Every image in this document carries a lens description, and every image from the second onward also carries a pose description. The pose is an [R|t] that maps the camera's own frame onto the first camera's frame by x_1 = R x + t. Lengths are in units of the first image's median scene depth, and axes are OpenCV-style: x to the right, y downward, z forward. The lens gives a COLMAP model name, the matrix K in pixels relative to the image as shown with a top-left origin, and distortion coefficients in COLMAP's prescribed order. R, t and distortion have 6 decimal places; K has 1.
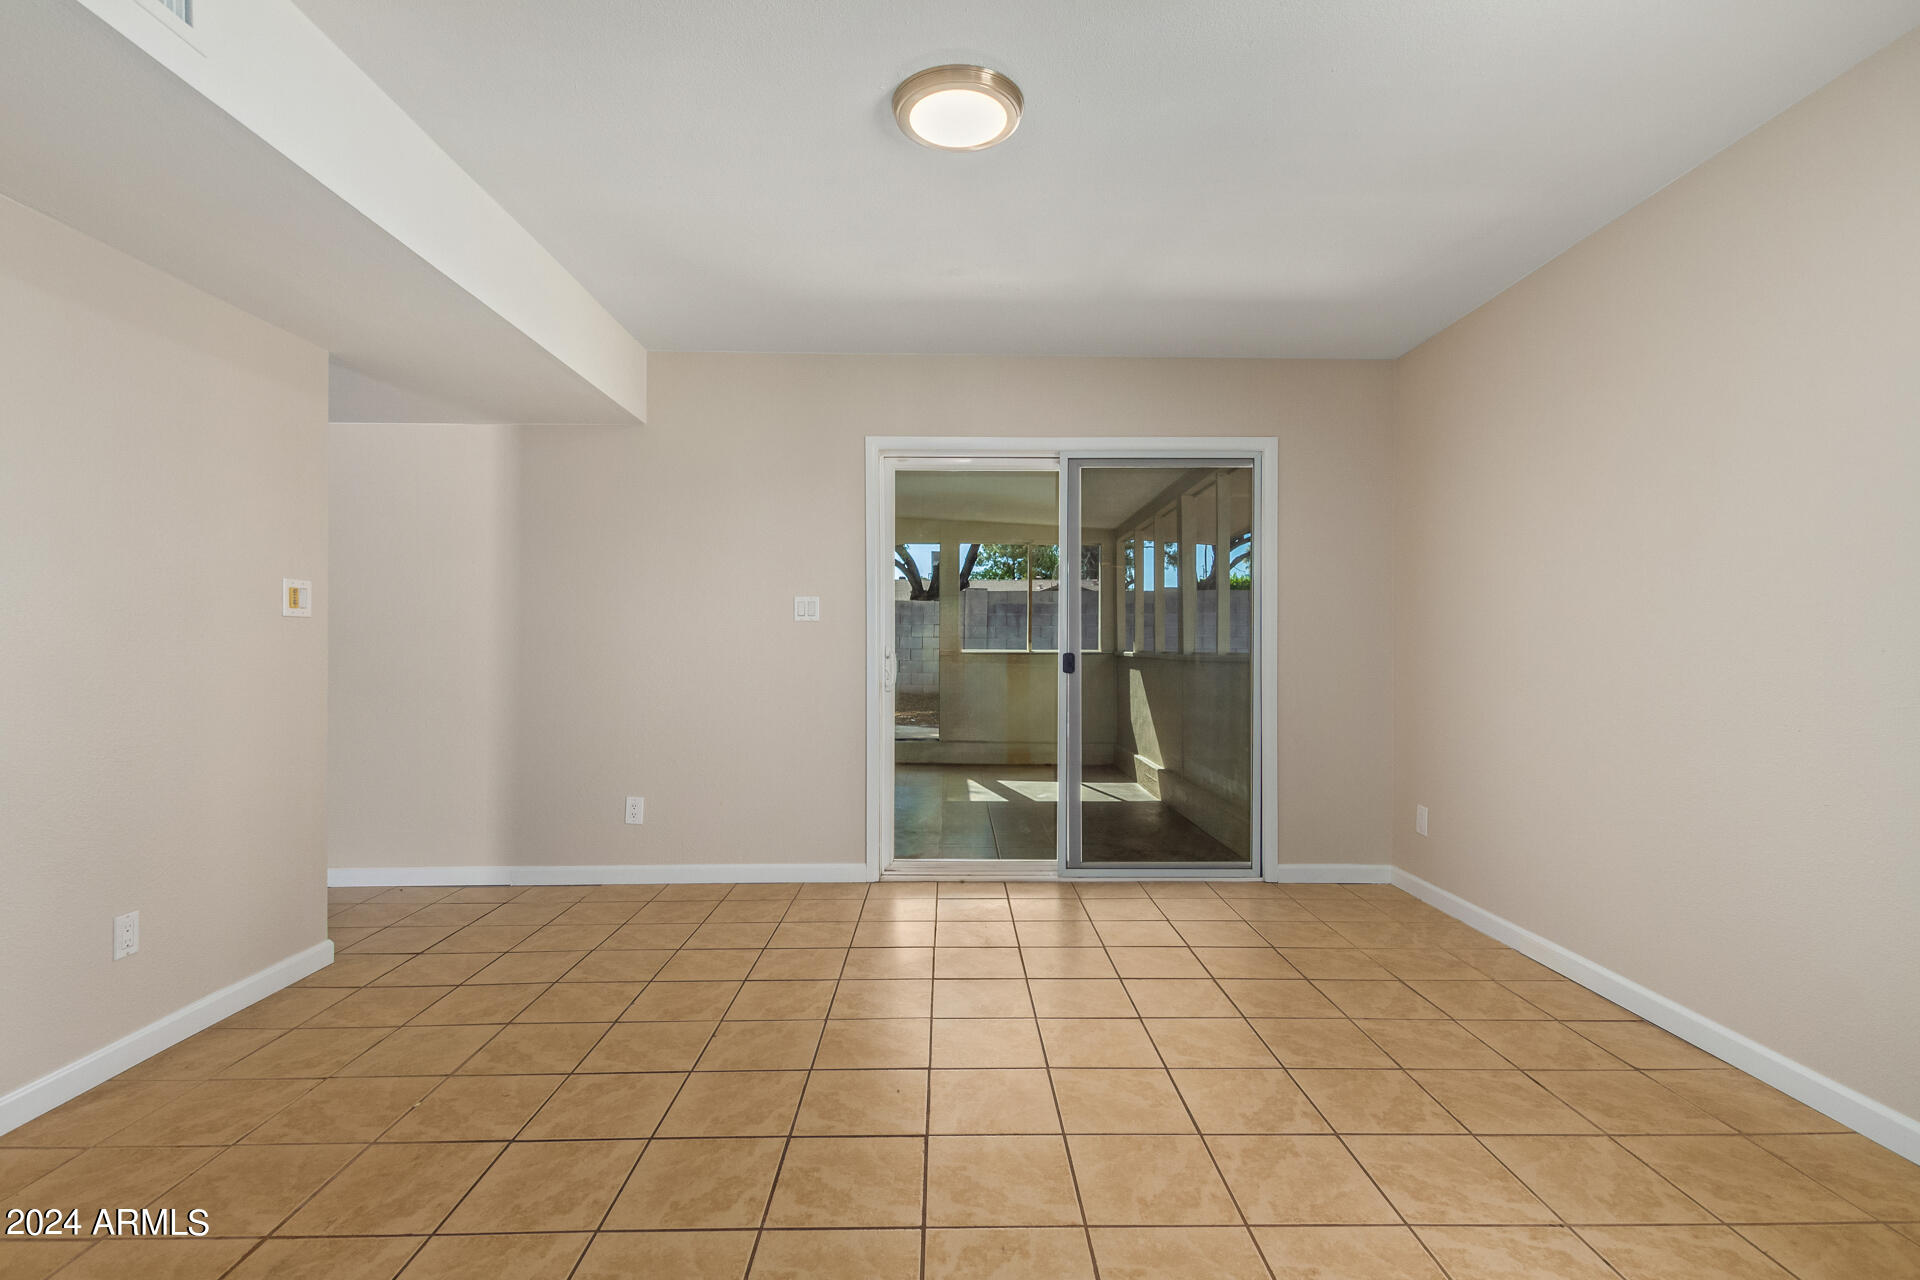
lens RADIAL K [[909.1, 0, 960.5], [0, 909.1, 647.3], [0, 0, 1]] dist [0.016915, -0.007896]
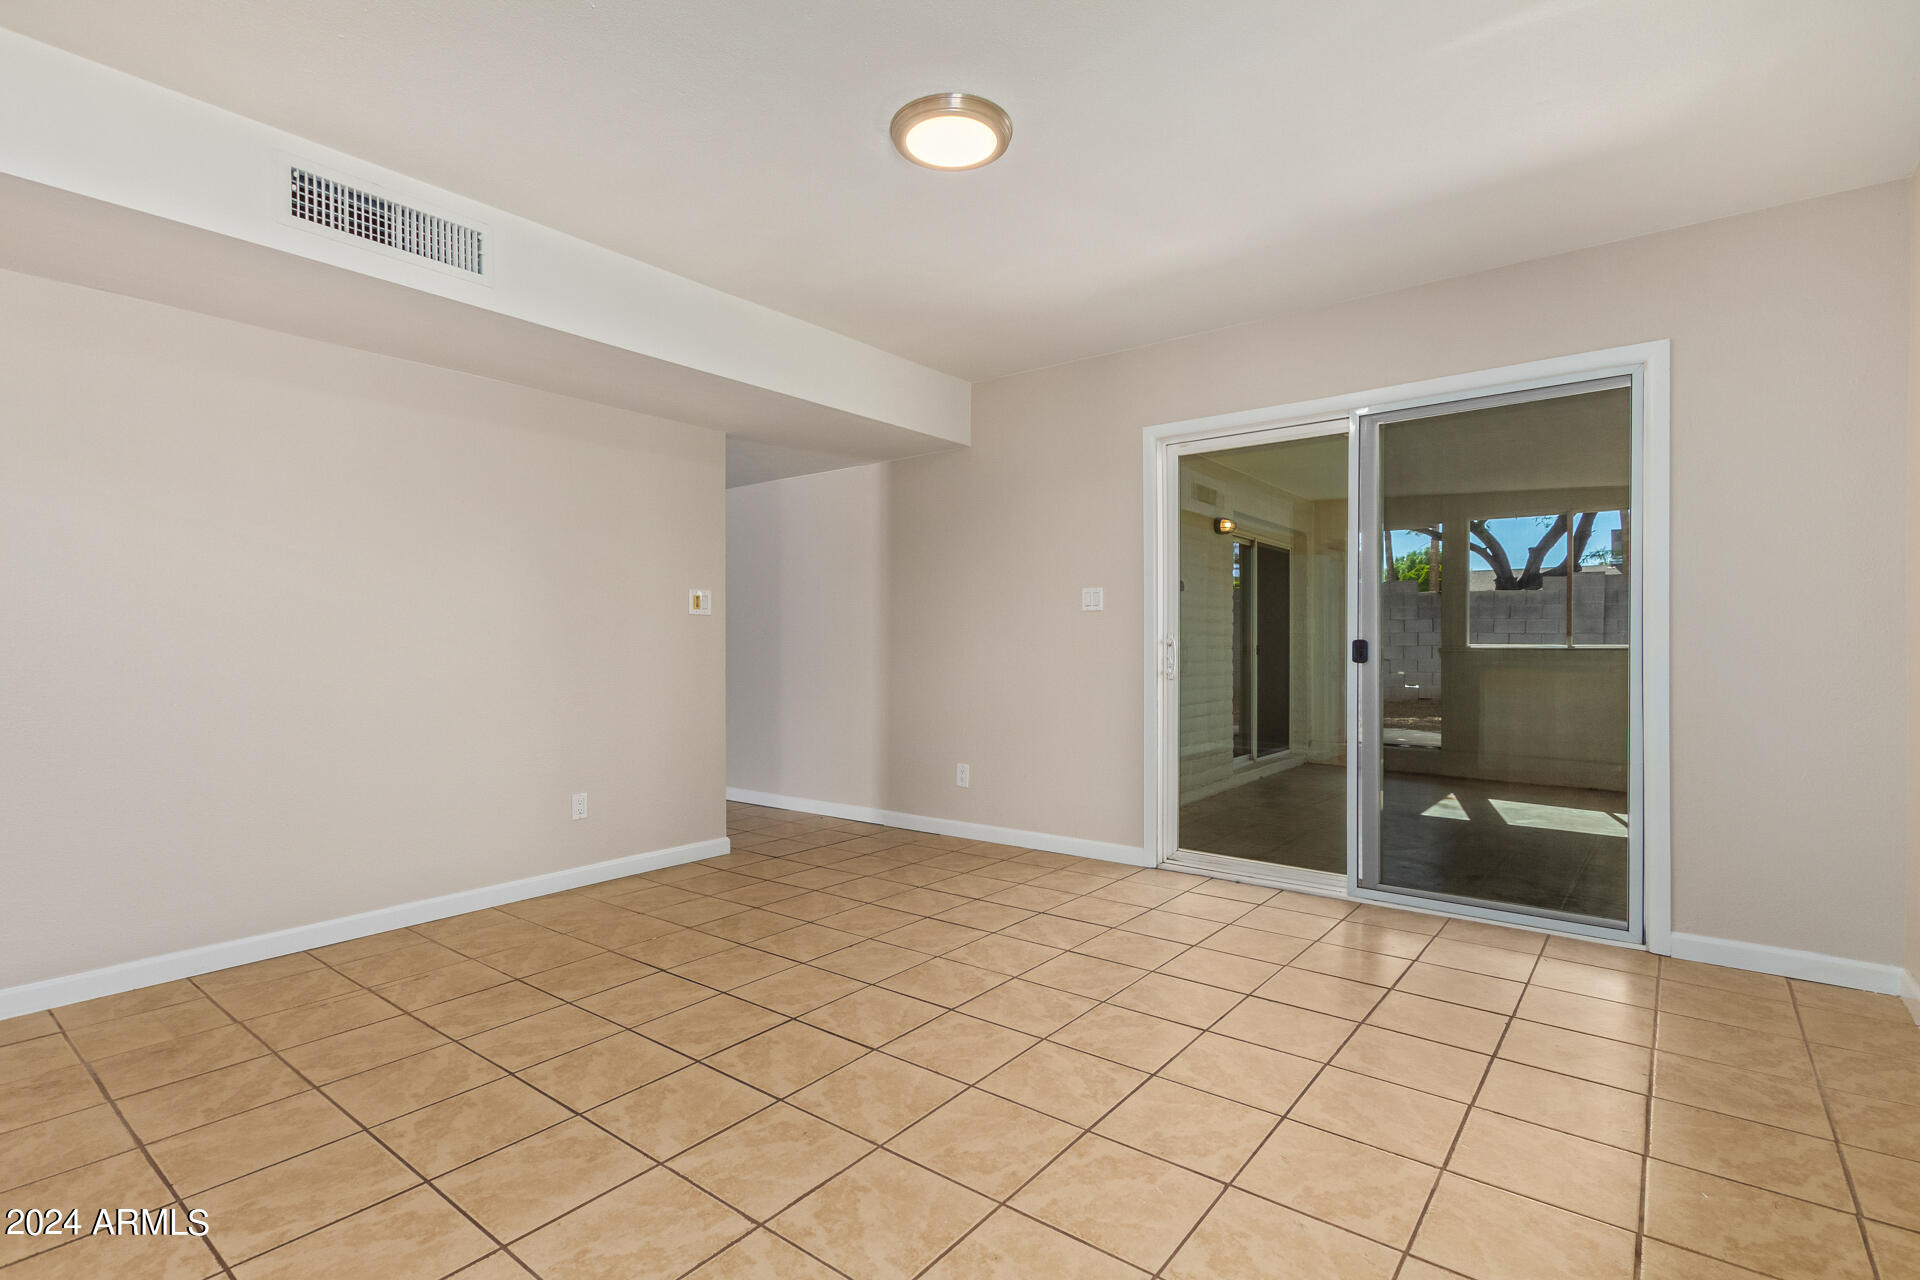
lens RADIAL K [[901.6, 0, 955.9], [0, 901.6, 642.2], [0, 0, 1]] dist [0.015957, -0.007610]
pose [[0.774424, -0.005125, -0.632646, 0.374391], [0.000122, 0.999968, -0.007950, 0.016142], [0.632667, 0.006080, 0.774400, 0.089583]]
